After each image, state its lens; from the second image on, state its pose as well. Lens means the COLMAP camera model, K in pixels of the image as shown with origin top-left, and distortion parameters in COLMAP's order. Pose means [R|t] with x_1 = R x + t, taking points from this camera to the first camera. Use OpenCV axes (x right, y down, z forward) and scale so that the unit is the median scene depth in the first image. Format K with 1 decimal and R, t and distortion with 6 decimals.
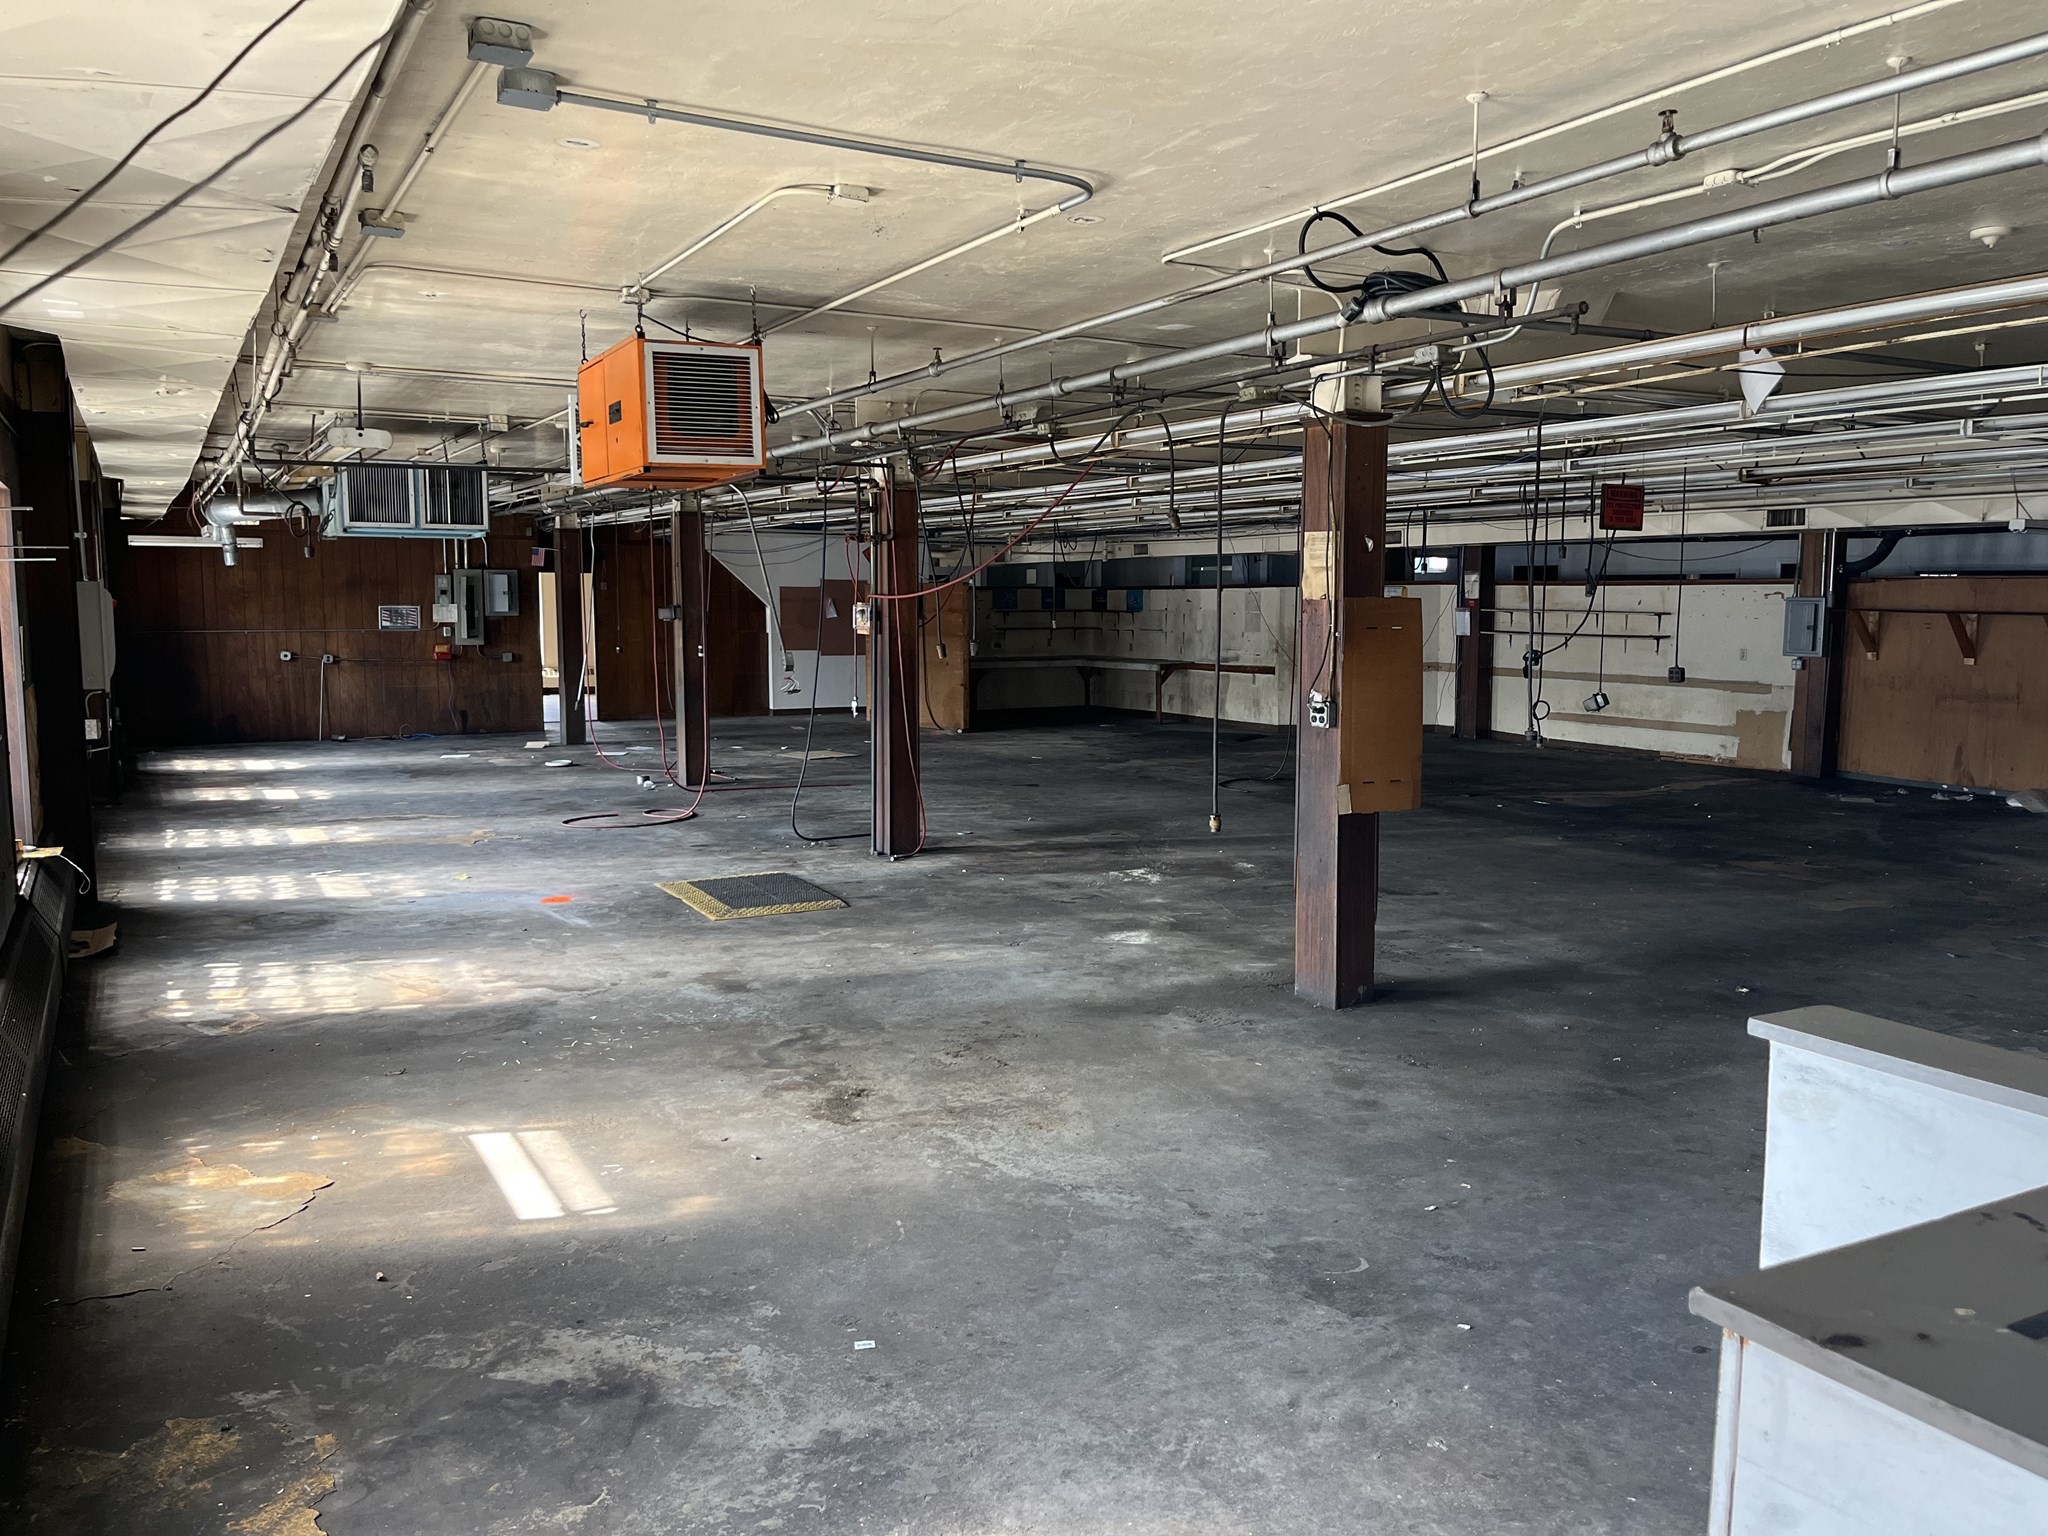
lens RADIAL K [[1596.3, 0, 1024.0], [0, 1596.3, 768.0], [0, 0, 1]] dist [0.078481, -0.120089]
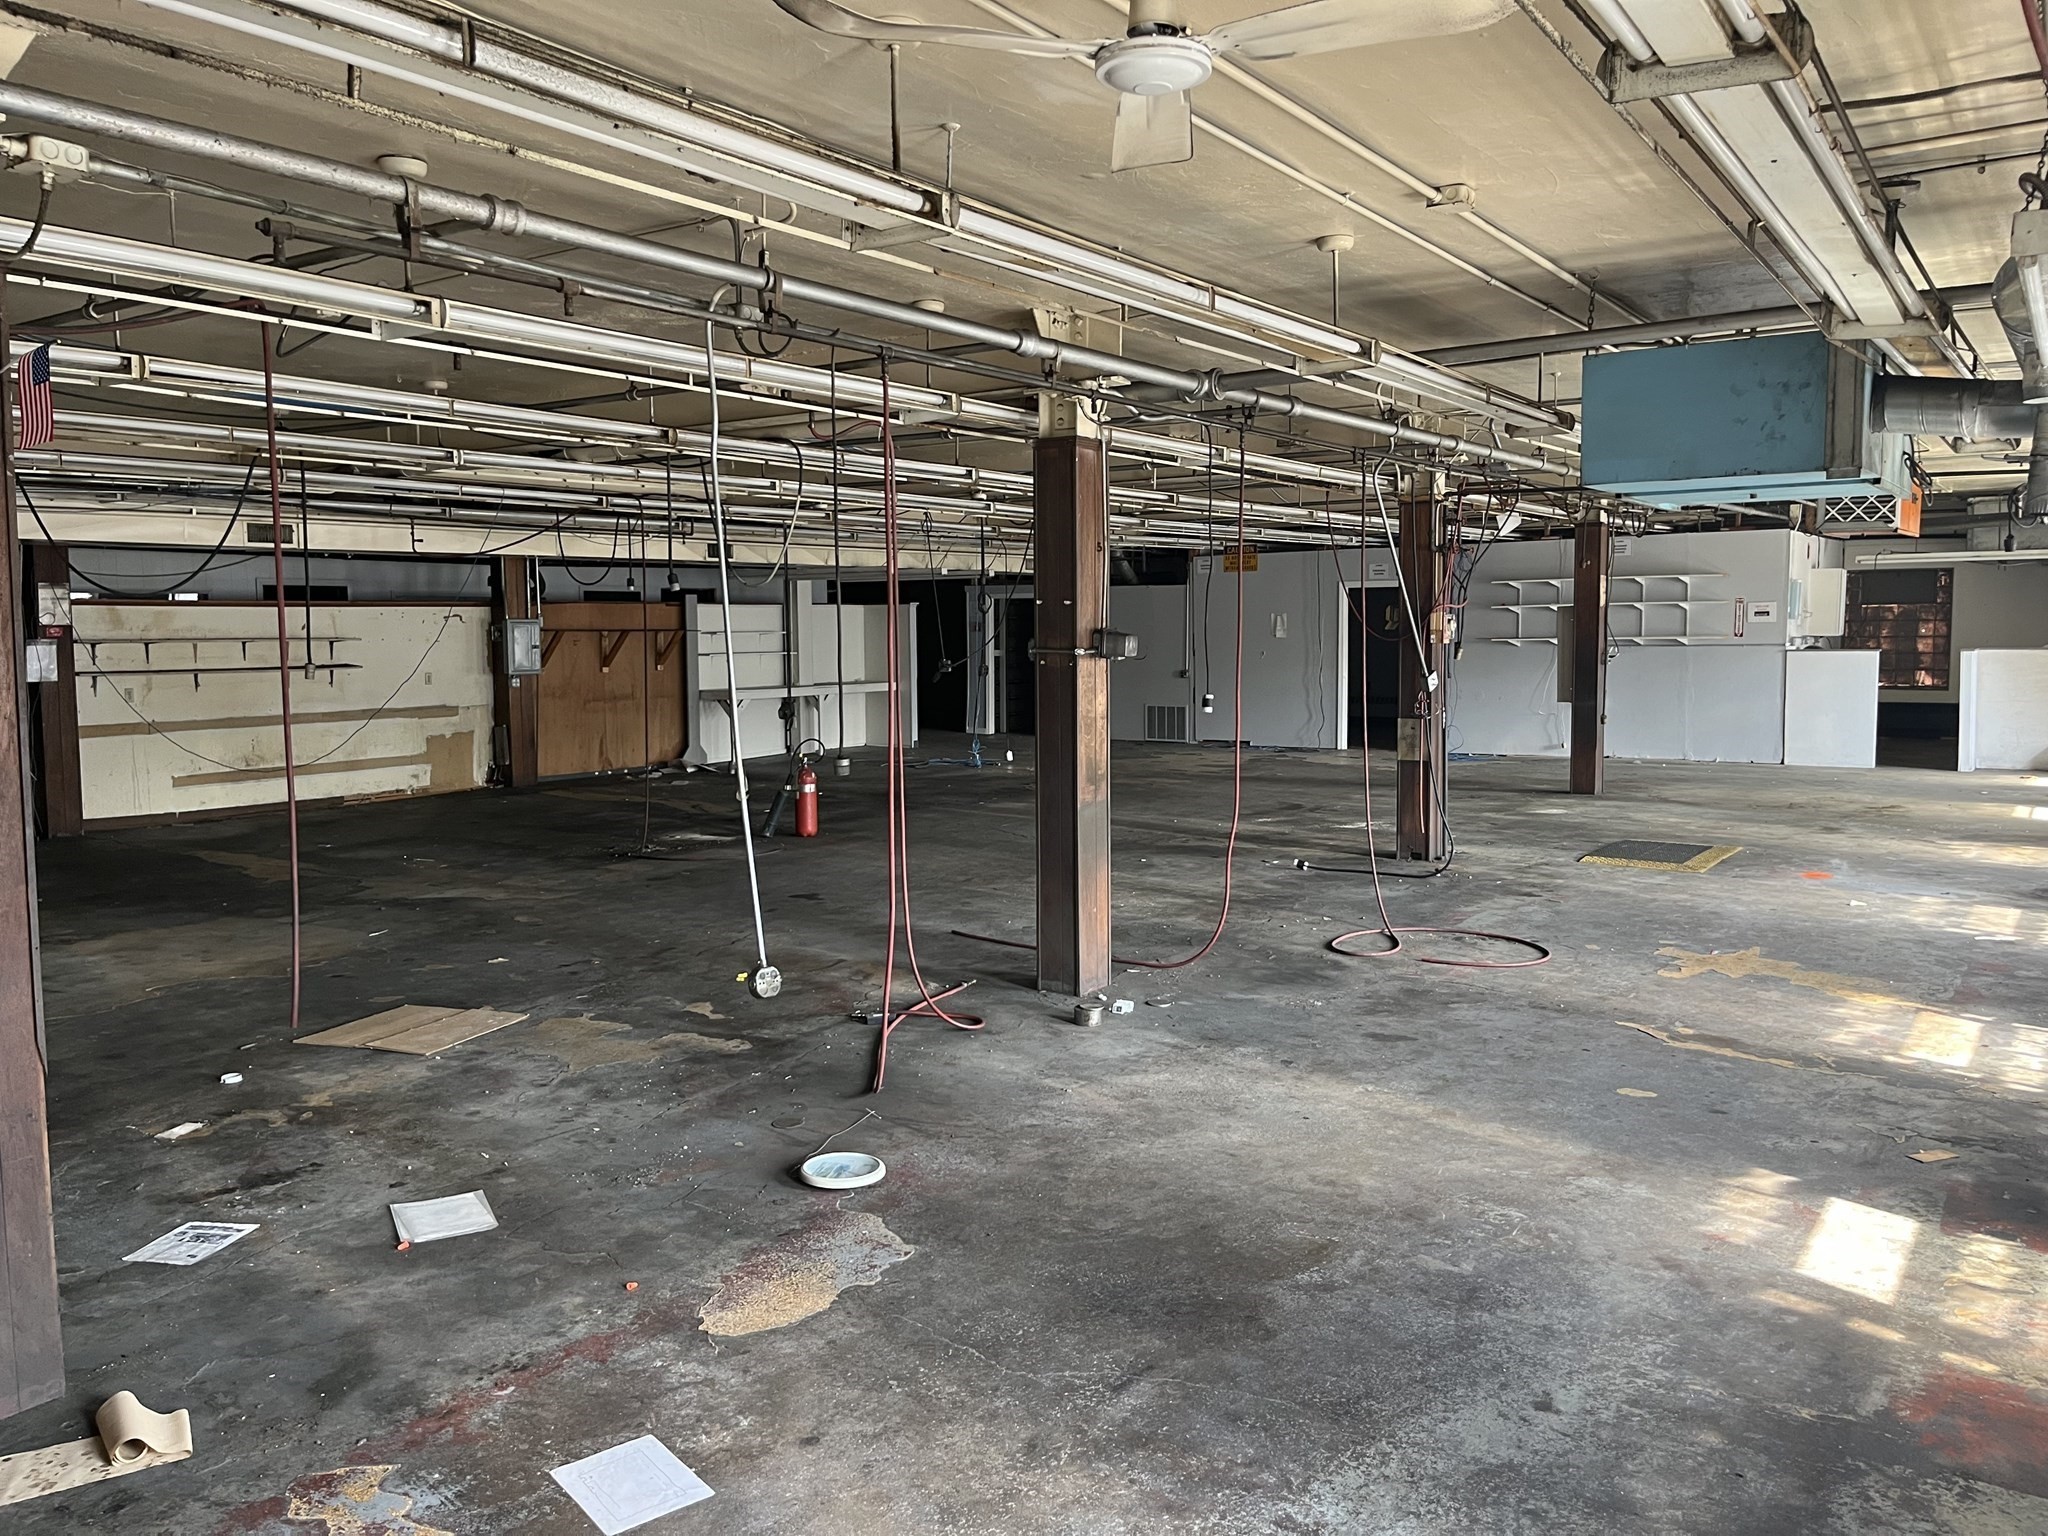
lens RADIAL K [[1596.3, 0, 1024.0], [0, 1596.3, 768.0], [0, 0, 1]] dist [0.078481, -0.120089]
pose [[-0.393005, -0.089405, 0.915180, -0.591865], [0.109089, 0.983700, 0.142945, -0.117959], [-0.913042, 0.156014, -0.376846, 1.058643]]
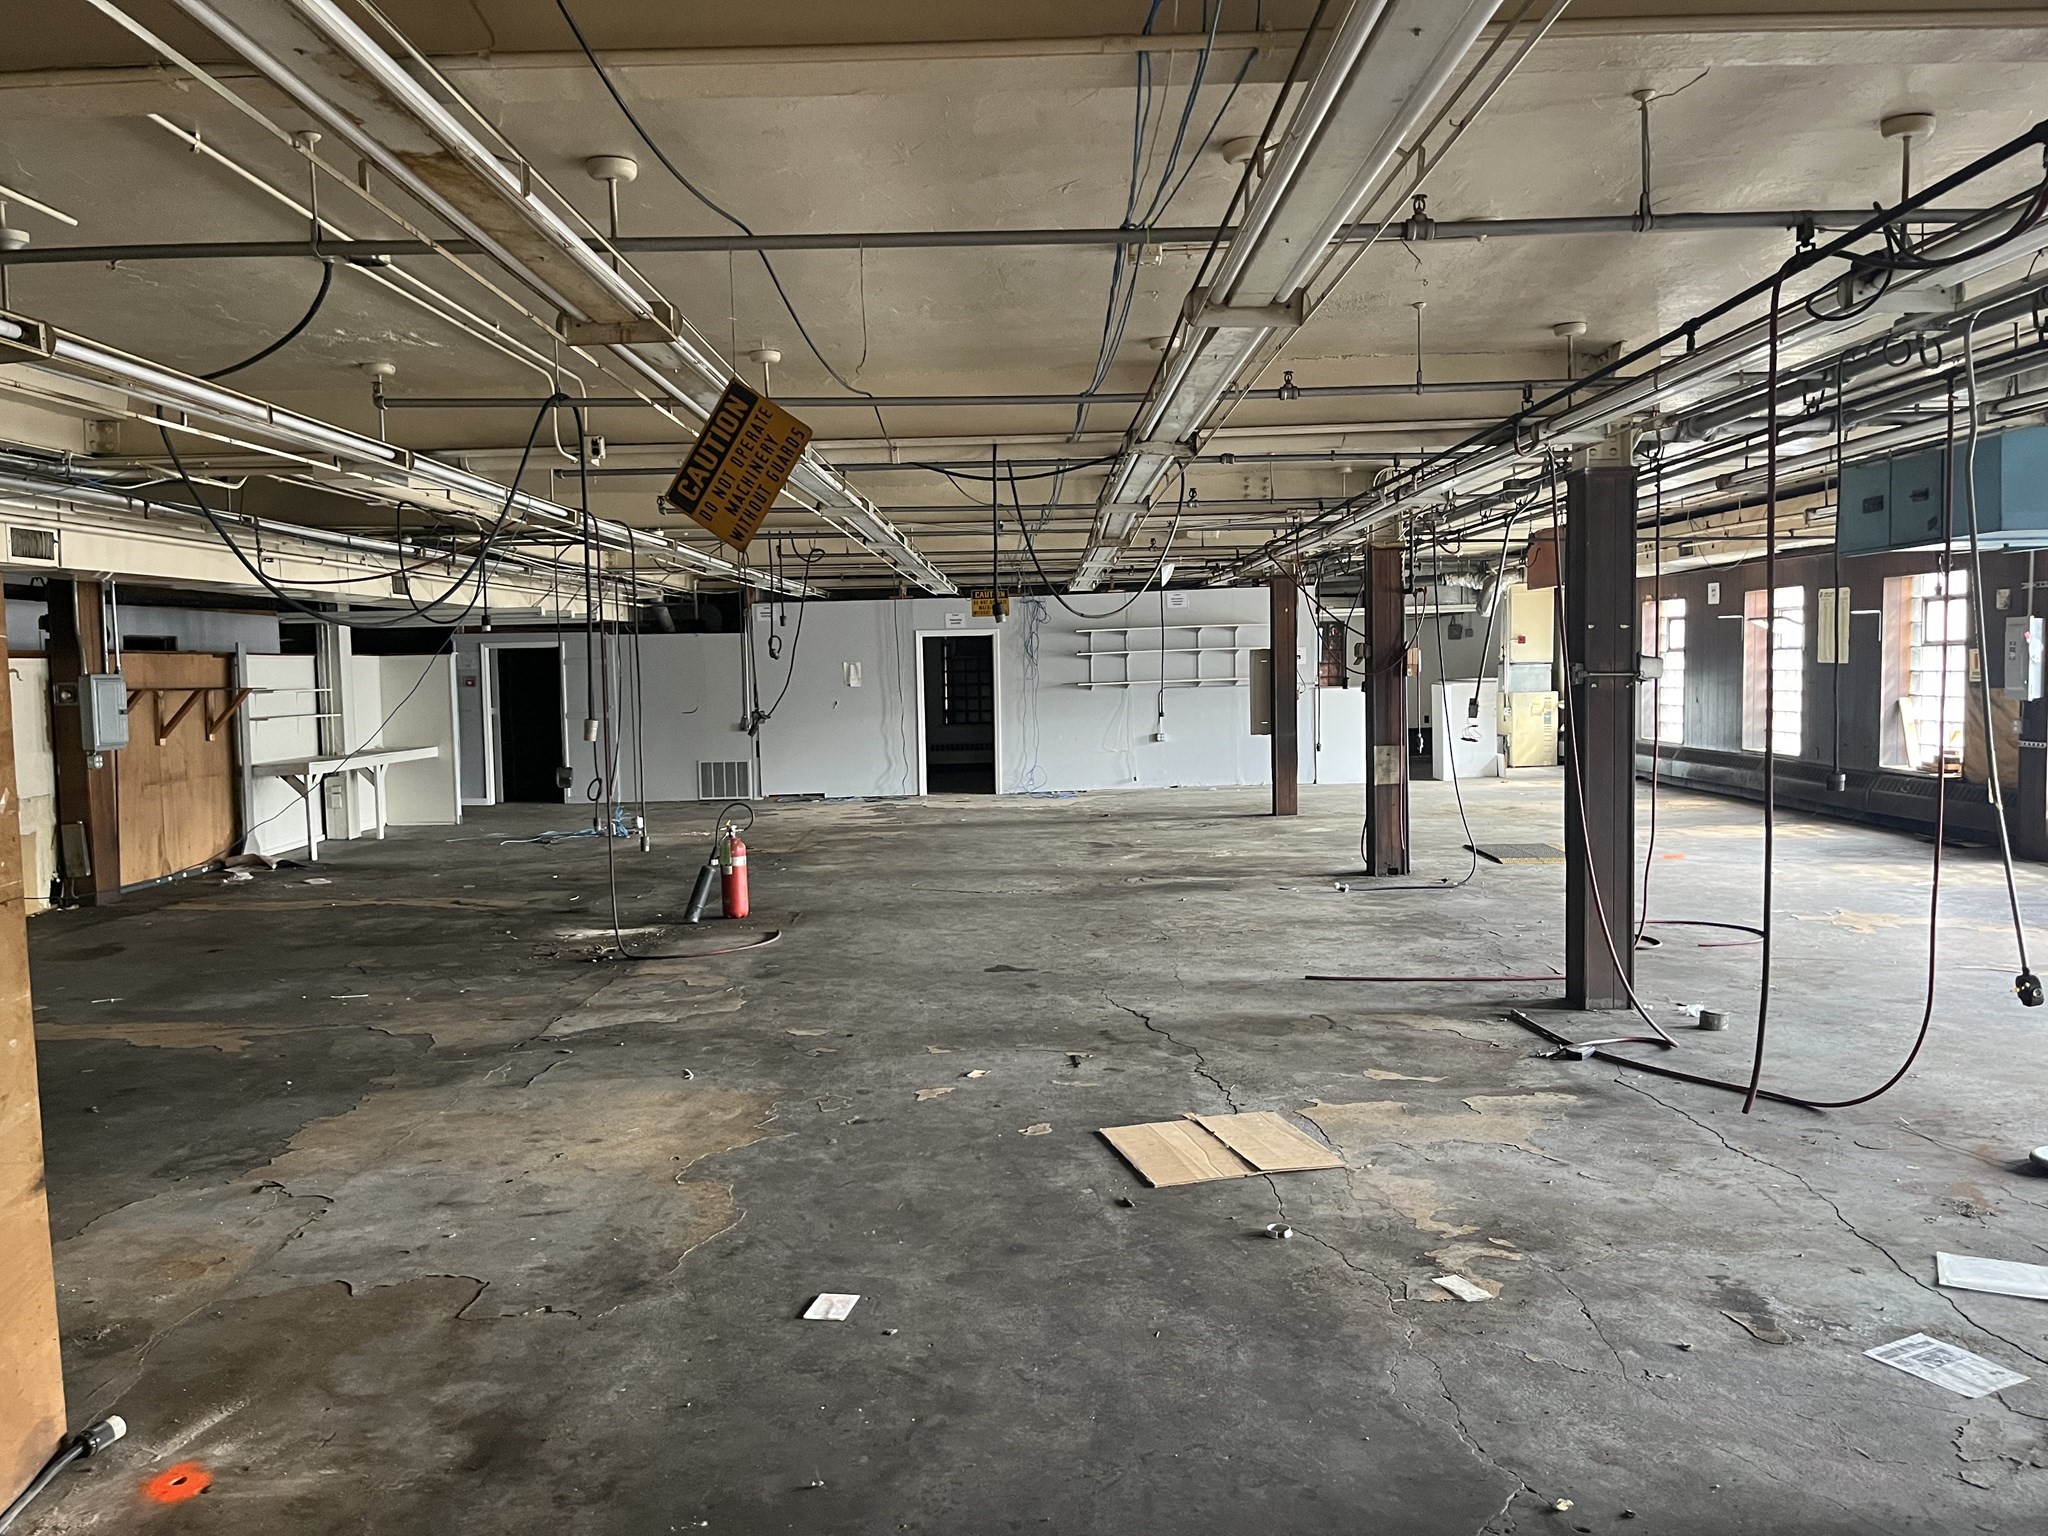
lens RADIAL K [[1596.3, 0, 1024.0], [0, 1596.3, 768.0], [0, 0, 1]] dist [0.078481, -0.120089]
pose [[-0.846478, -0.022755, 0.531938, -0.287778], [0.075858, 0.983739, 0.162796, -0.146763], [-0.526992, 0.178155, -0.830987, 1.354133]]
